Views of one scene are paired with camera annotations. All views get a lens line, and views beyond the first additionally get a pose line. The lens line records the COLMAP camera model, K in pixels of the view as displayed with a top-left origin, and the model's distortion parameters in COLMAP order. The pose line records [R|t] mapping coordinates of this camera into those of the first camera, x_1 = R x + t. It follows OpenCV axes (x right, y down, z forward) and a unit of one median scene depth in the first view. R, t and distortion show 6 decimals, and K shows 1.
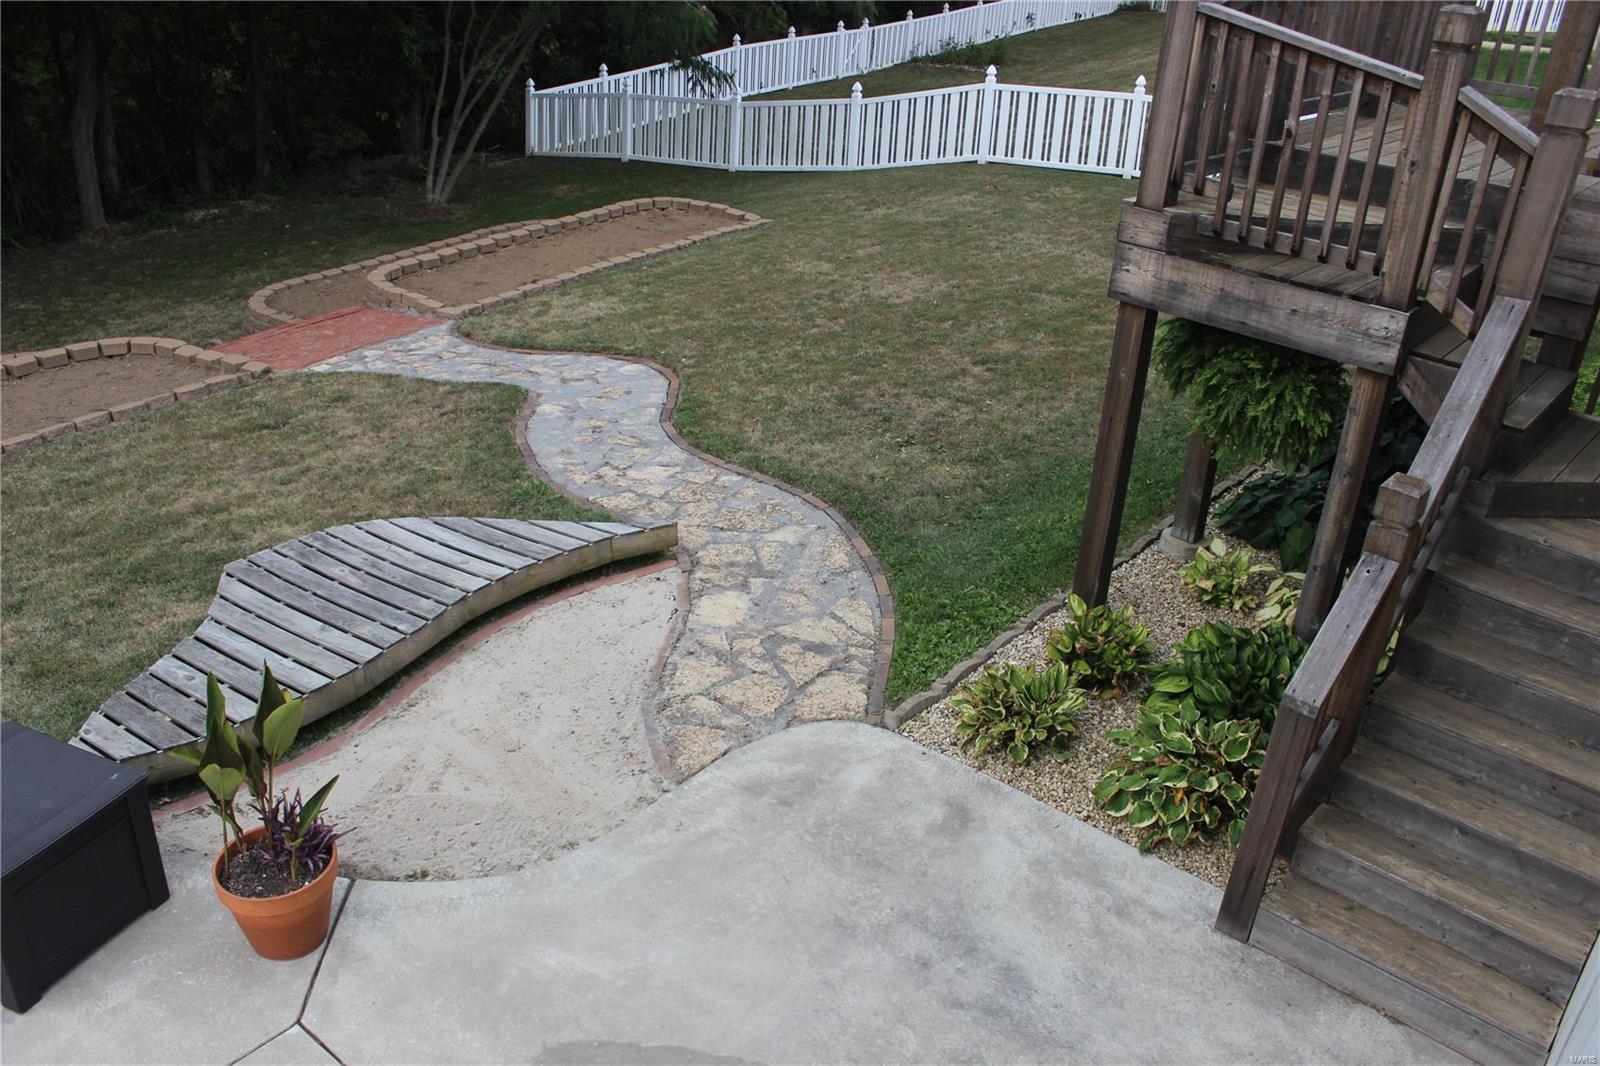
lens RADIAL K [[1338.7, 0, 799.1], [0, 1338.7, 557.9], [0, 0, 1]] dist [-0.162975, 0.143297]
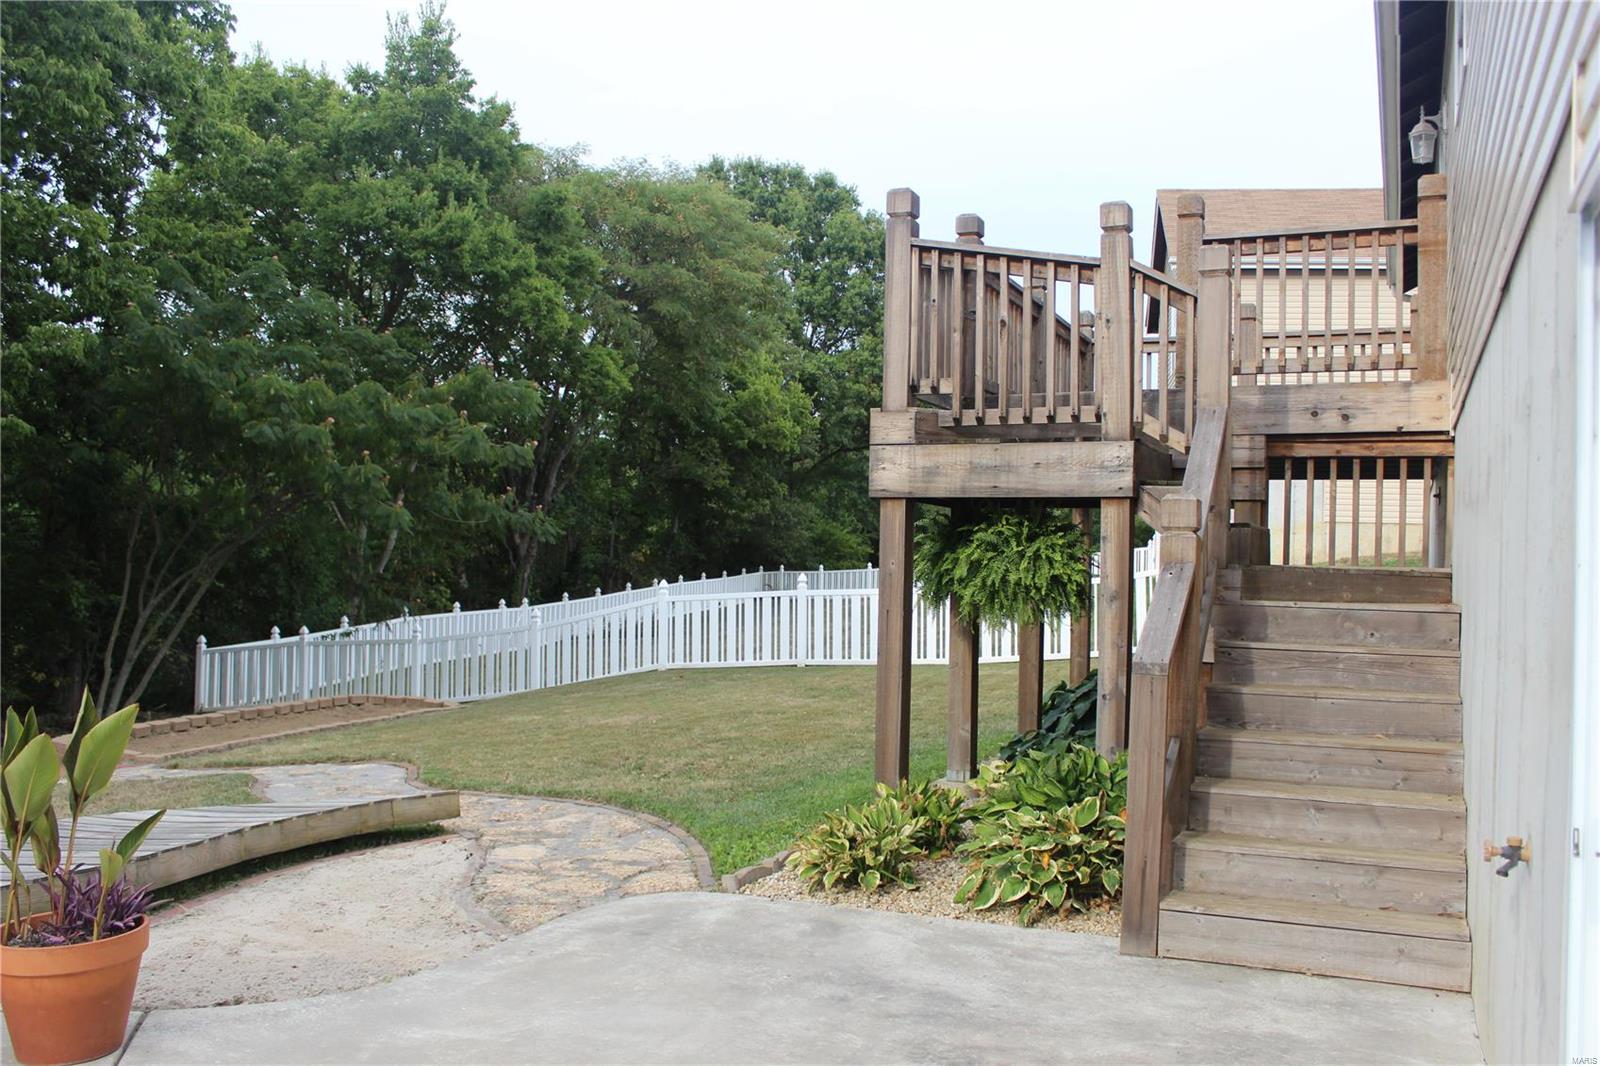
lens RADIAL K [[1338.7, 0, 799.1], [0, 1338.7, 557.9], [0, 0, 1]] dist [-0.162975, 0.143297]
pose [[0.962980, -0.037046, 0.267017, -0.118049], [0.154091, 0.888386, -0.432465, 0.310774], [-0.221193, 0.457600, 0.861206, 0.071430]]
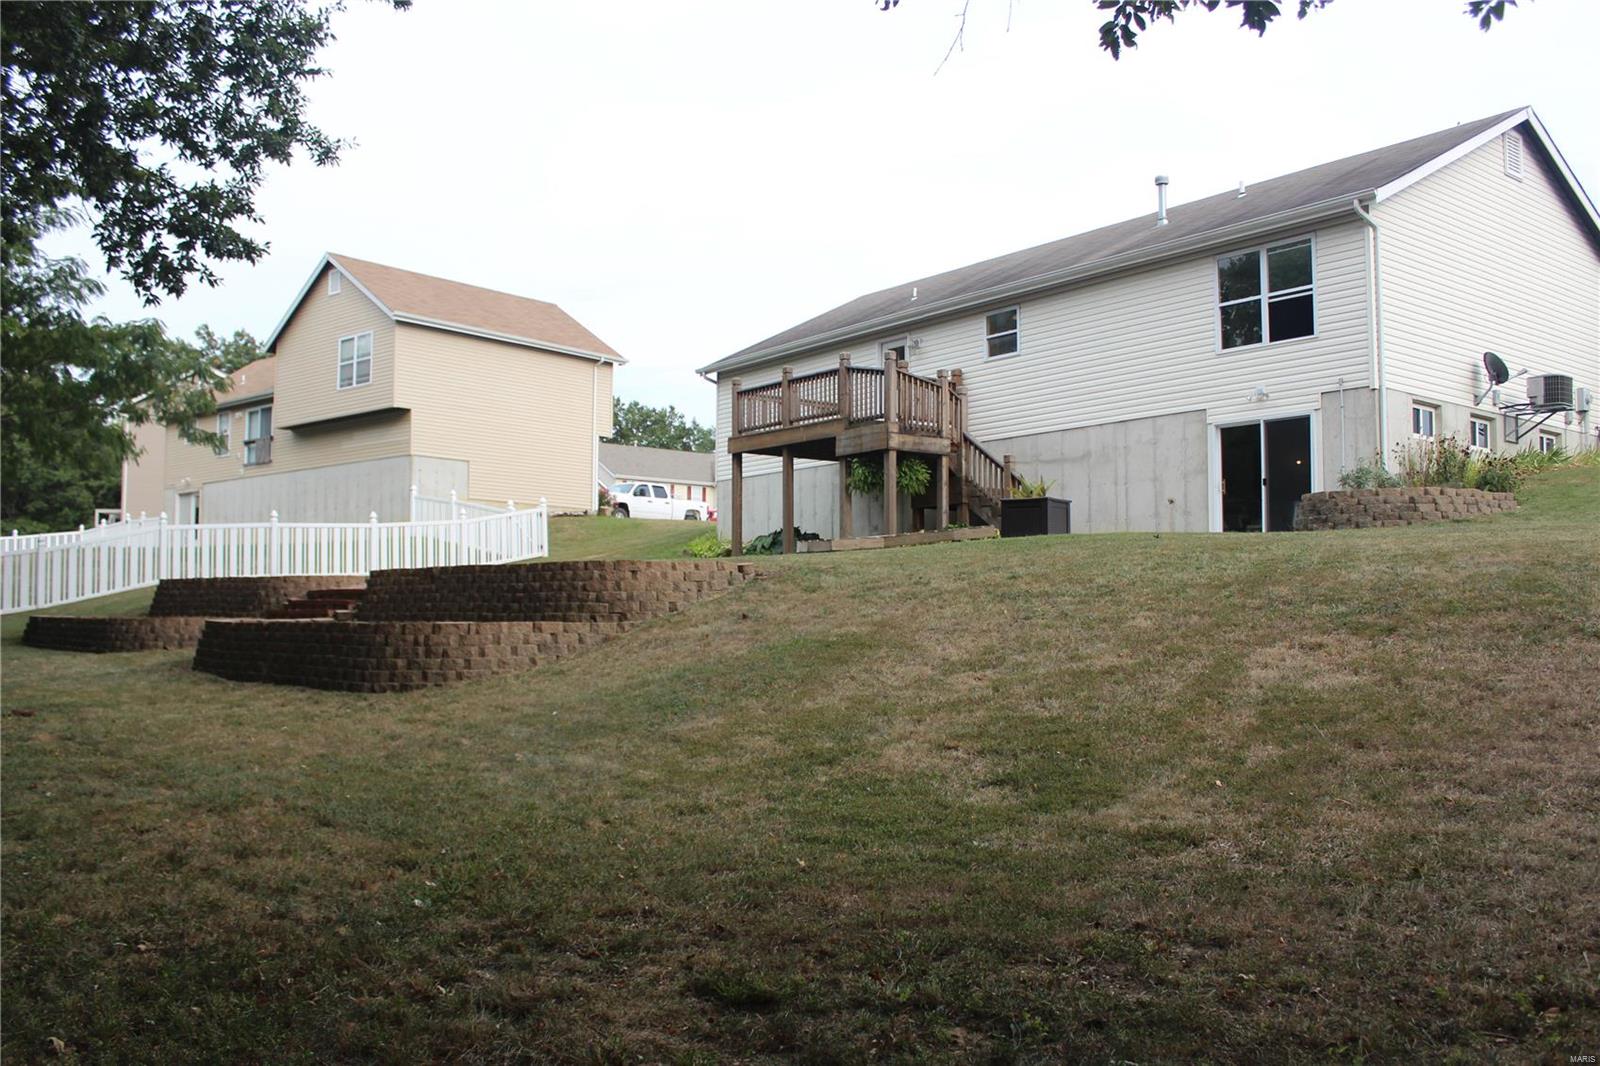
lens RADIAL K [[1338.7, 0, 799.1], [0, 1338.7, 557.9], [0, 0, 1]] dist [-0.162975, 0.143297]
pose [[0.231730, -0.016983, 0.972632, -3.114003], [0.455650, 0.885277, -0.093102, 0.265092], [-0.859467, 0.464754, 0.212884, 0.567160]]
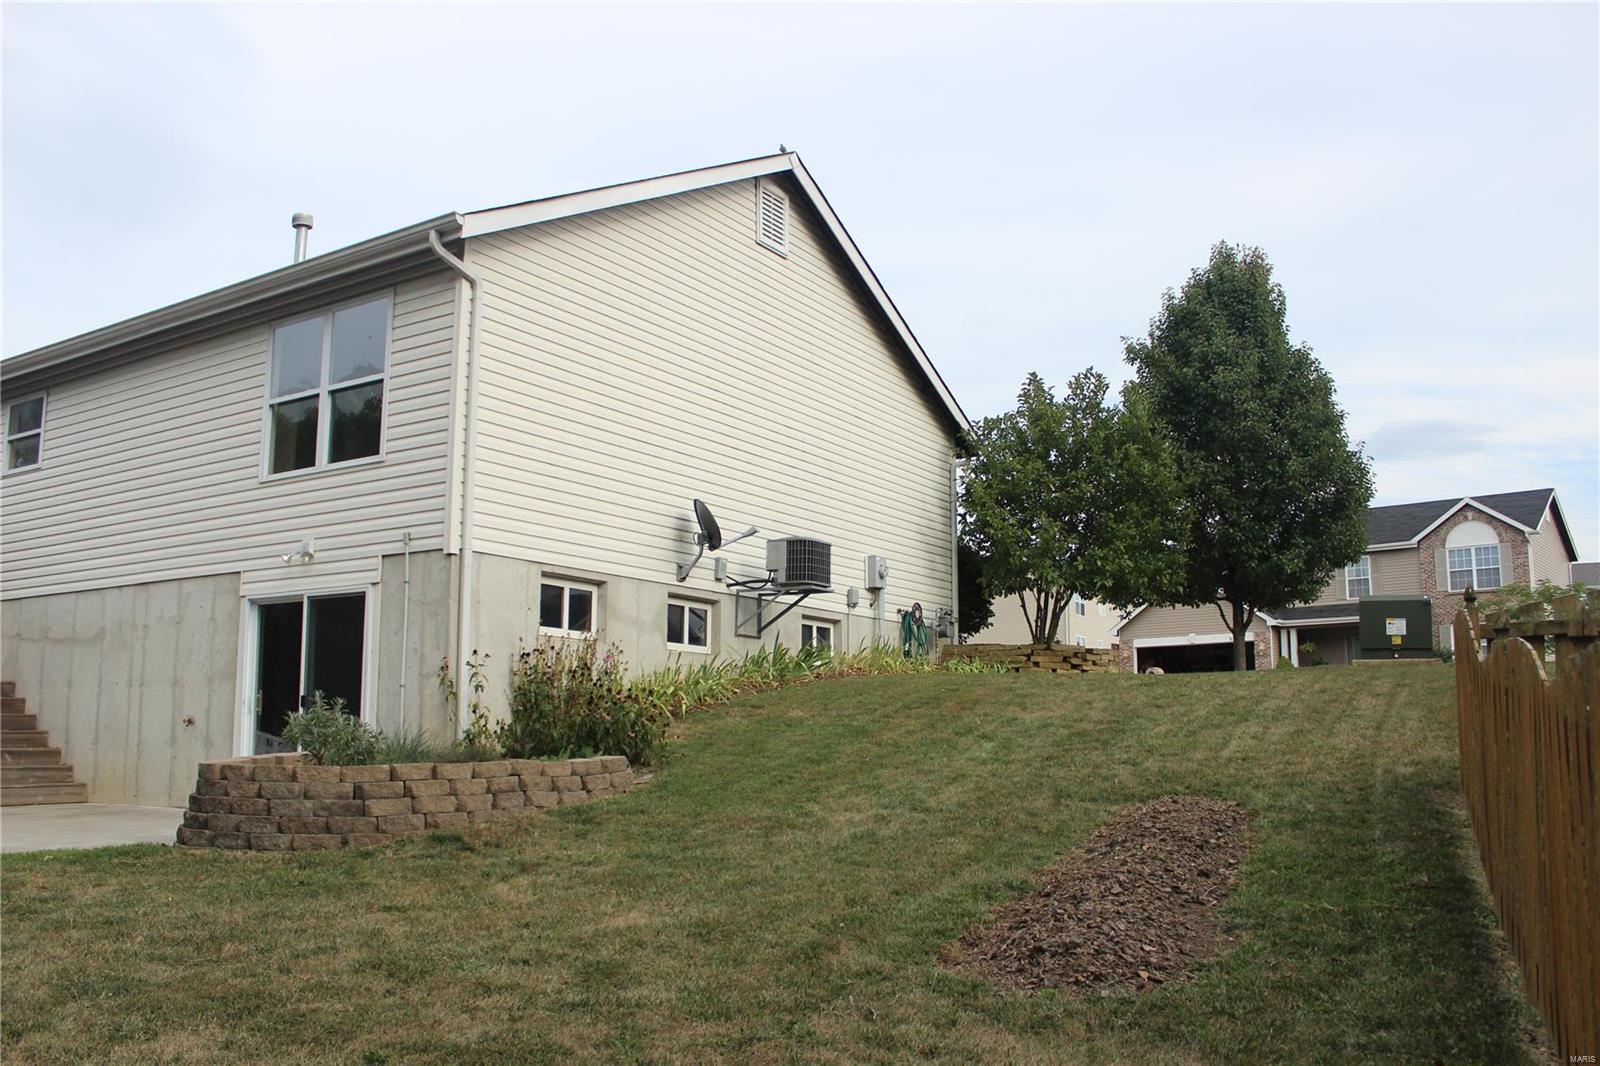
lens RADIAL K [[1338.7, 0, 799.1], [0, 1338.7, 557.9], [0, 0, 1]] dist [-0.162975, 0.143297]
pose [[-0.121052, 0.072671, 0.989982, -1.797323], [0.447808, 0.894064, -0.010873, 0.460964], [-0.885897, 0.442006, -0.140771, -0.212266]]
